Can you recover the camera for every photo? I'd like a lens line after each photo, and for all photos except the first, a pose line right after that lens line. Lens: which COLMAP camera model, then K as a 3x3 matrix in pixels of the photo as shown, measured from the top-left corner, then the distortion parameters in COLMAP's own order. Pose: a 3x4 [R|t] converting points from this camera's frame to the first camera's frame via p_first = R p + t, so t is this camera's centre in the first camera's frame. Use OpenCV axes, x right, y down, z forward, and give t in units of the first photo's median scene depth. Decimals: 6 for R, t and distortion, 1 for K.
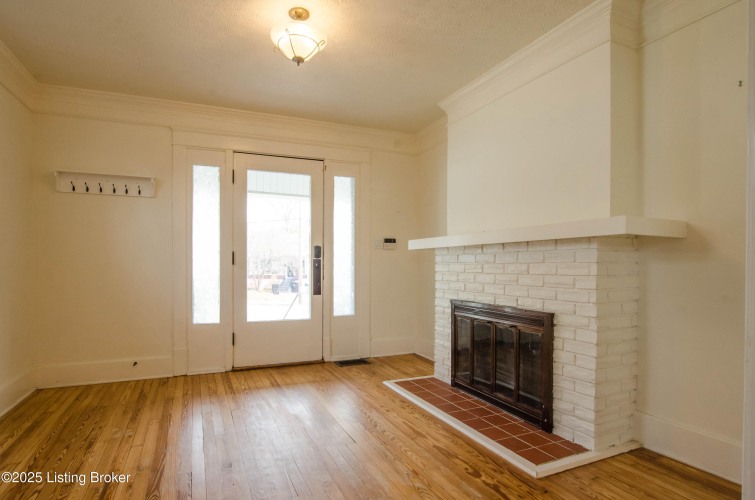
lens RADIAL K [[398.2, 0, 359.8], [0, 398.2, 264.2], [0, 0, 1]] dist [0.001646, 0.000215]
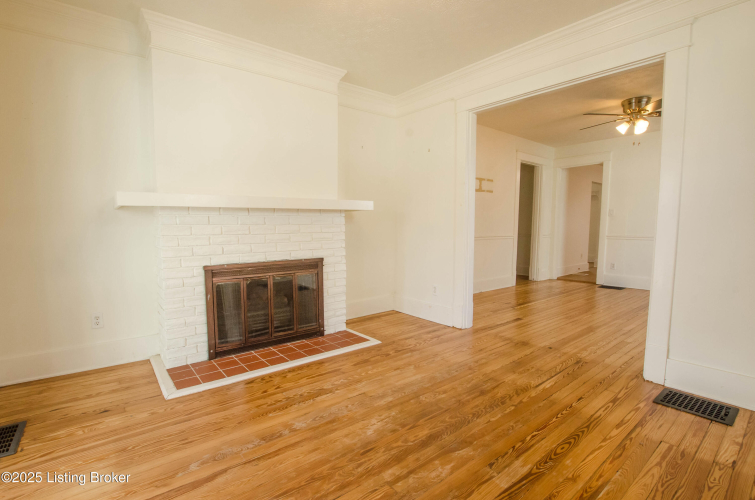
lens RADIAL K [[353.7, 0, 373.5], [0, 353.7, 254.0], [0, 0, 1]] dist [-0.021029, -0.000115]
pose [[-0.264100, -0.078086, 0.961329, -0.706684], [0.003484, 0.996634, 0.081910, -0.001188], [-0.964489, 0.024981, -0.262939, 0.955213]]
